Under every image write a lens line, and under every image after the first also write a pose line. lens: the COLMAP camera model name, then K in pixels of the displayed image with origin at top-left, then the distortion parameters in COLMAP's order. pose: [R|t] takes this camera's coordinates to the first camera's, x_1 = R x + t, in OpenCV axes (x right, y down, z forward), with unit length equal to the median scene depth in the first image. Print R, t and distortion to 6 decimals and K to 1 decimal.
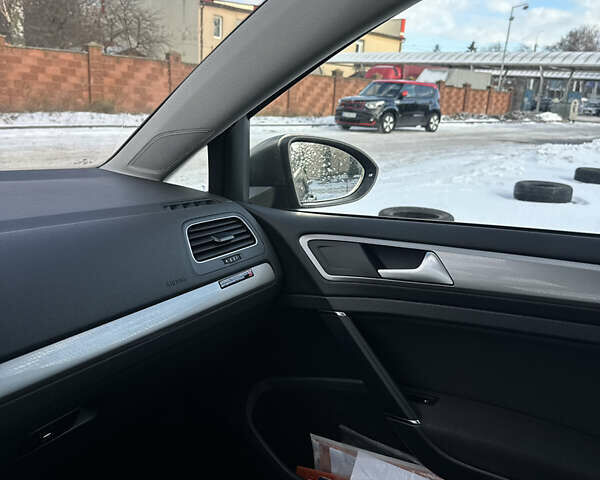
lens RADIAL K [[556.5, 0, 300.0], [0, 556.5, 240.0], [0, 0, 1]] dist [0.118221, -0.191776]
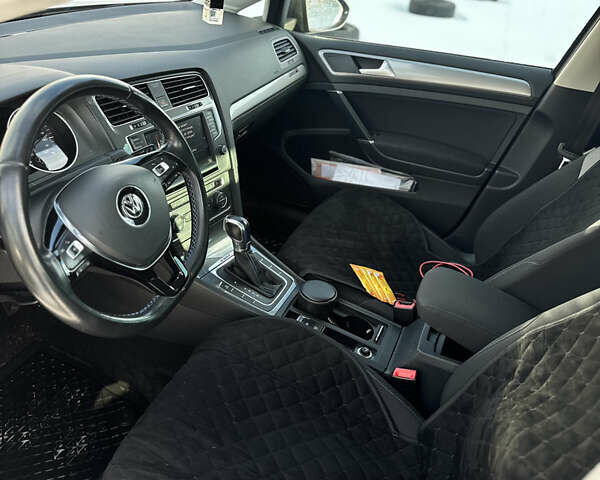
lens RADIAL K [[556.5, 0, 300.0], [0, 556.5, 240.0], [0, 0, 1]] dist [0.118221, -0.191776]
pose [[0.979374, -0.032473, 0.199431, -0.478449], [-0.034566, 0.945526, 0.323706, -0.014495], [-0.199079, -0.323923, 0.924901, -1.008178]]
